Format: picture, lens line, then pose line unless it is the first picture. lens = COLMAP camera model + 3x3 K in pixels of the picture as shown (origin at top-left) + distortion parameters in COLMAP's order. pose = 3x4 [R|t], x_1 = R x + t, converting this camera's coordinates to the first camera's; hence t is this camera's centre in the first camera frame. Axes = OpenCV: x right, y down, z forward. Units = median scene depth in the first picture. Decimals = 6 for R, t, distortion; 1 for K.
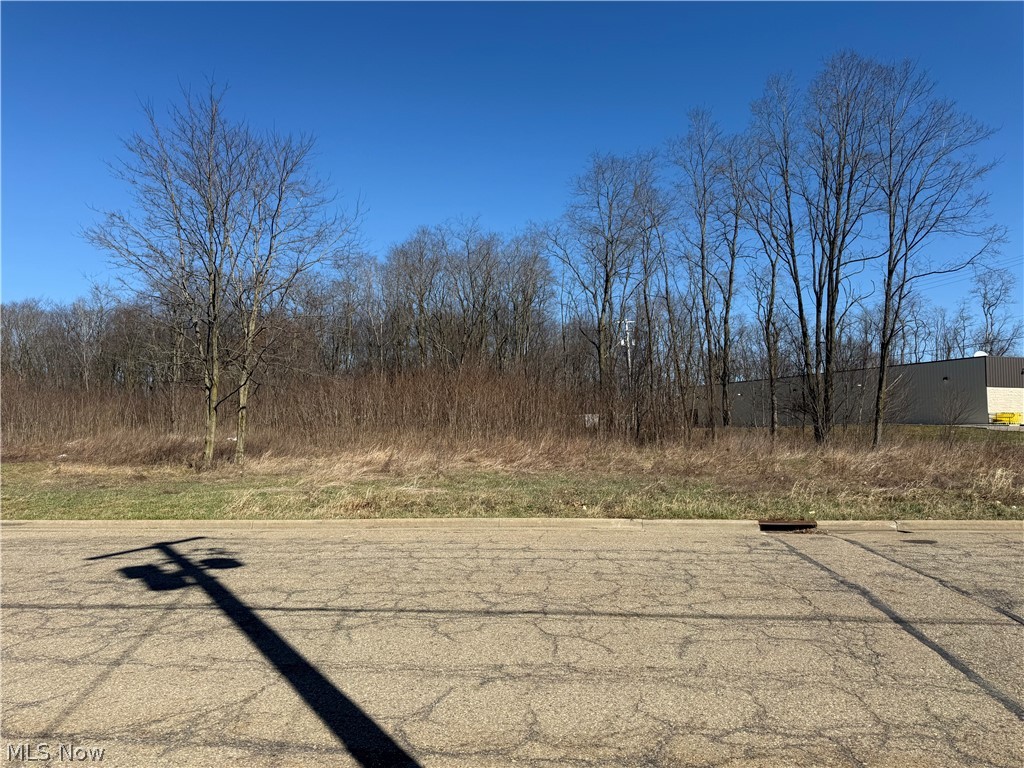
lens RADIAL K [[693.6, 0, 512.0], [0, 693.6, 384.0], [0, 0, 1]] dist [0.053090, -0.002464]
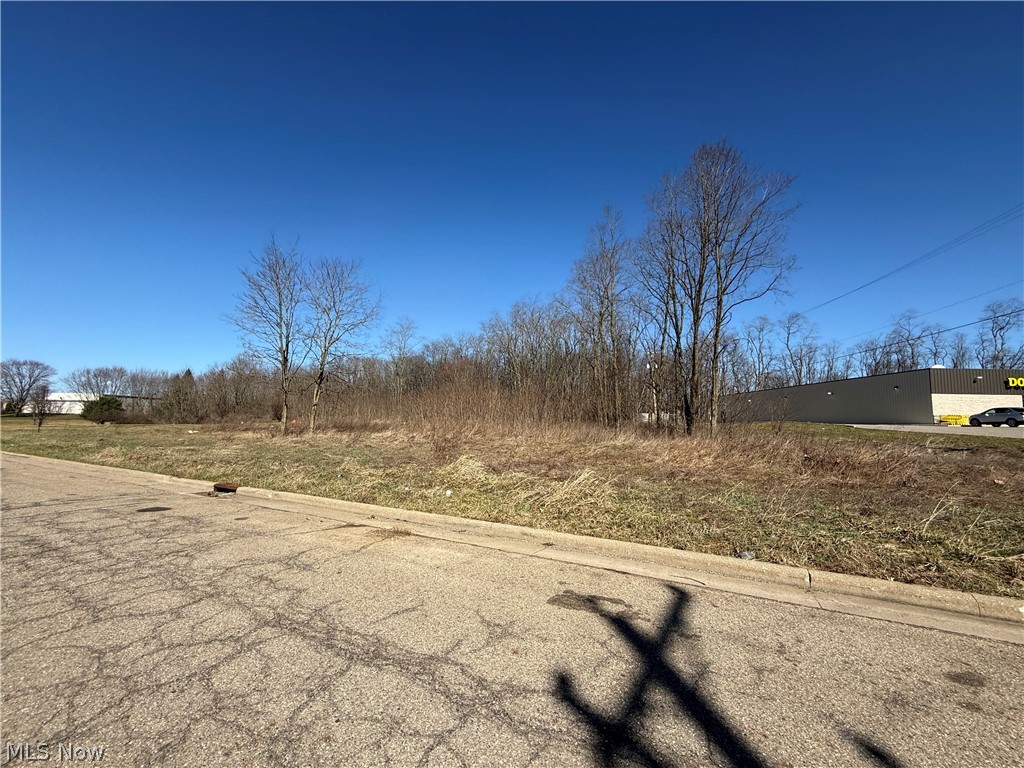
lens RADIAL K [[395.5, 0, 512.0], [0, 395.5, 384.0], [0, 0, 1]] dist [0.013778, -0.000007]
pose [[0.933973, -0.015330, -0.357015, 0.437614], [0.004128, 0.999476, -0.032116, 0.012013], [0.357320, 0.028522, 0.933546, 0.184429]]
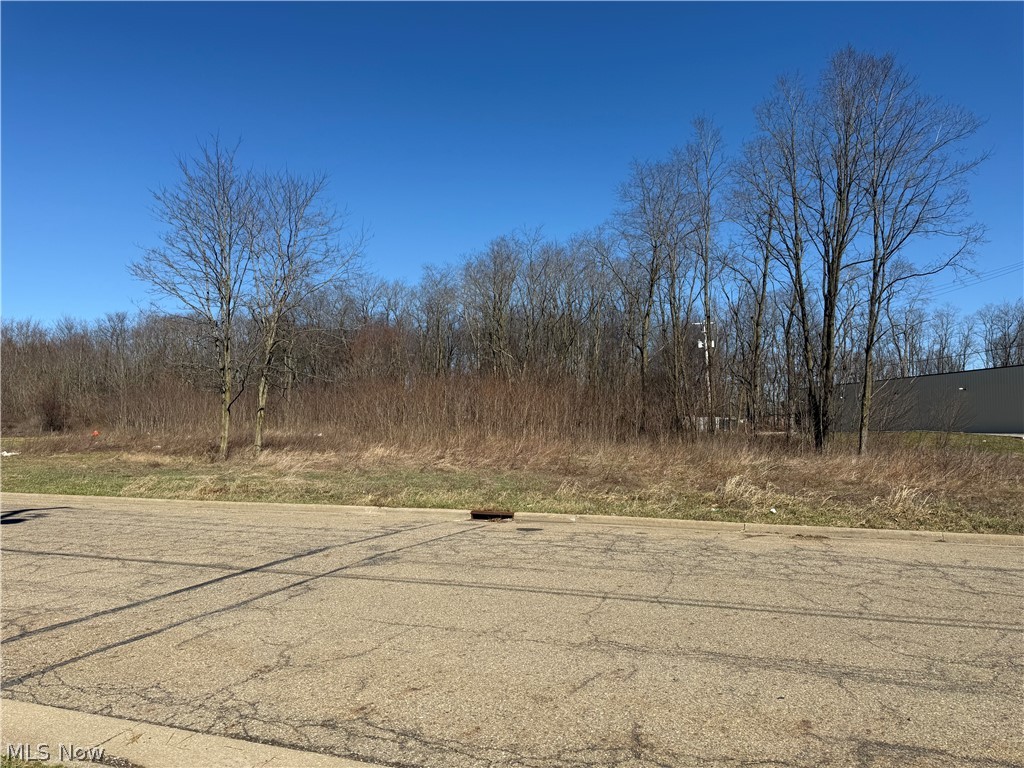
lens RADIAL K [[693.6, 0, 512.0], [0, 693.6, 384.0], [0, 0, 1]] dist [0.053090, -0.002464]
pose [[0.976773, 0.001967, -0.214266, 0.255738], [-0.001912, 0.999998, 0.000463, -0.008284], [0.214266, -0.000043, 0.976775, -0.055499]]
